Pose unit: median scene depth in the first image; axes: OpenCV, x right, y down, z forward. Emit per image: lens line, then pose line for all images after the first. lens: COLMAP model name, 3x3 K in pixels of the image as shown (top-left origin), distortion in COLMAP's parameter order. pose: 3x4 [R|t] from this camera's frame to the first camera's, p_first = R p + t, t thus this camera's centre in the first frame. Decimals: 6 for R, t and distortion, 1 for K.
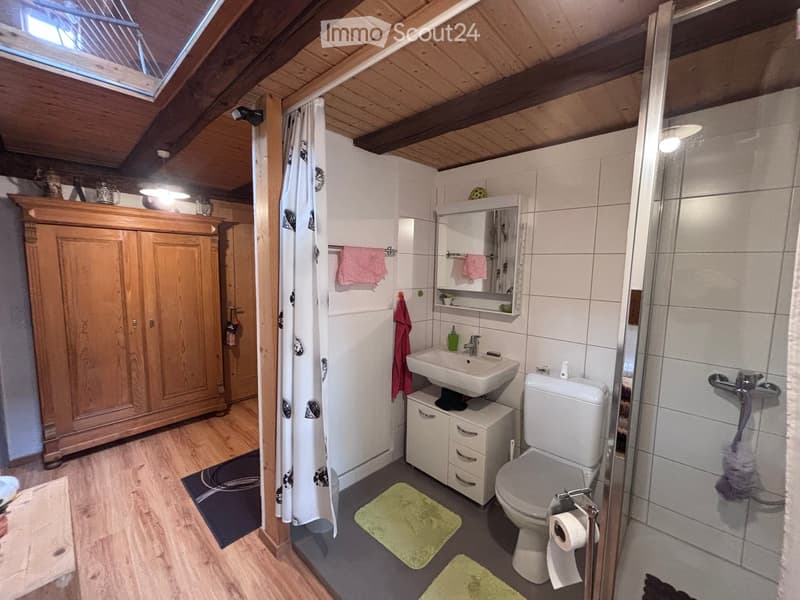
lens RADIAL K [[320.8, 0, 399.4], [0, 320.8, 301.1], [0, 0, 1]] dist [0.009720, -0.000225]
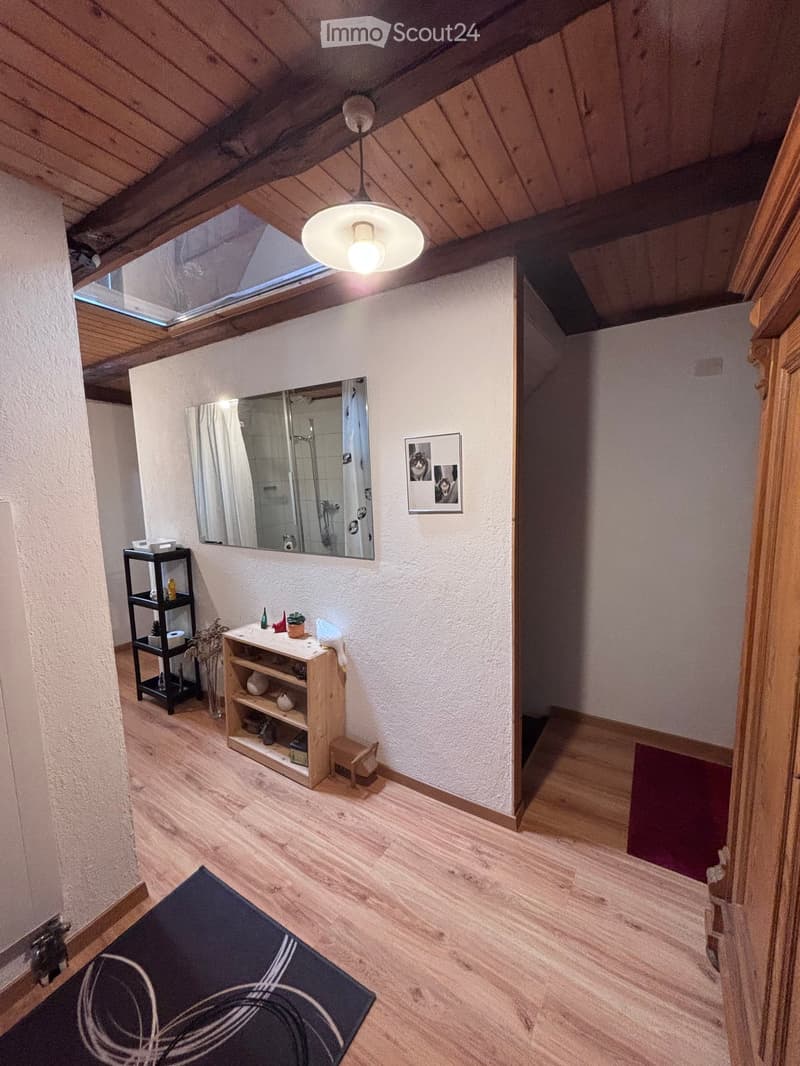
lens RADIAL K [[427.4, 0, 398.8], [0, 427.4, 533.5], [0, 0, 1]] dist [0.009720, -0.000225]
pose [[-0.980872, 0.031343, -0.192114, -0.645573], [-0.013467, 0.973659, 0.227611, -0.135265], [0.194188, 0.225845, -0.954613, 1.446265]]
